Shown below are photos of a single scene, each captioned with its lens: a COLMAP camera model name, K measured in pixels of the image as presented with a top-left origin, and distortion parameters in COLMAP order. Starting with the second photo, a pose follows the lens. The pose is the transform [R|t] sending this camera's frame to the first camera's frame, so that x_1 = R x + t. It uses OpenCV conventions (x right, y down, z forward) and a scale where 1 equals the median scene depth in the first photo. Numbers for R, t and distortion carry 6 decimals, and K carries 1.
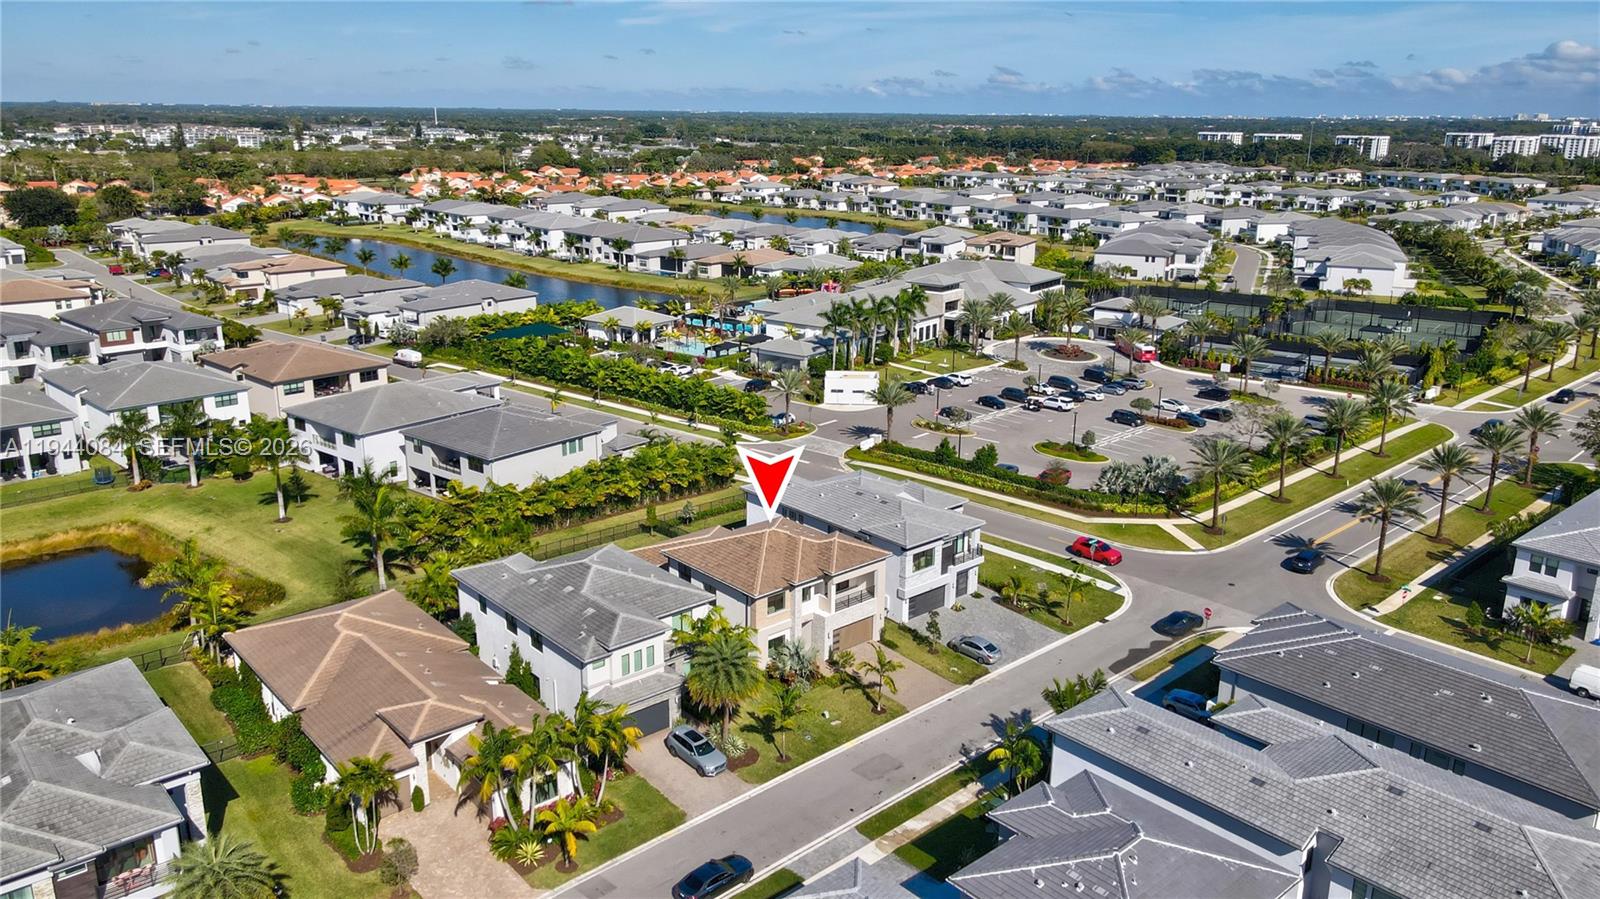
lens RADIAL K [[1164.8, 0, 800.0], [0, 1164.8, 449.5], [0, 0, 1]] dist [-0.010581, 0.064737]
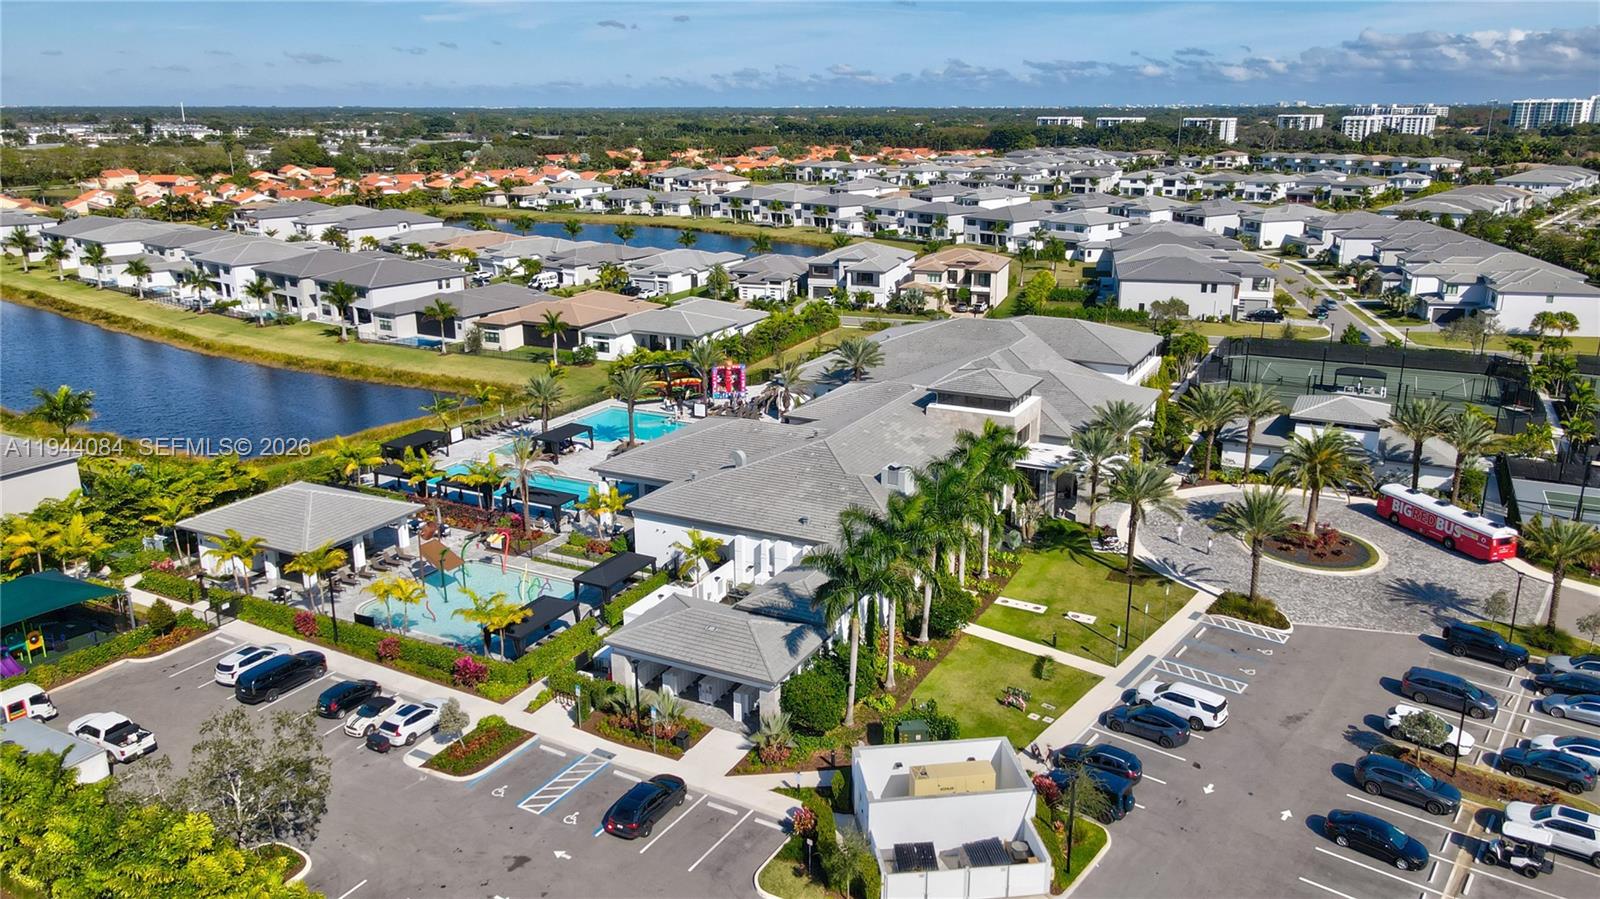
lens RADIAL K [[1164.8, 0, 800.0], [0, 1164.8, 449.5], [0, 0, 1]] dist [-0.010581, 0.064737]
pose [[0.986692, -0.057833, 0.151966, -0.014420], [0.057186, 0.998326, 0.008632, -0.059316], [-0.152211, 0.000173, 0.988348, 0.256155]]
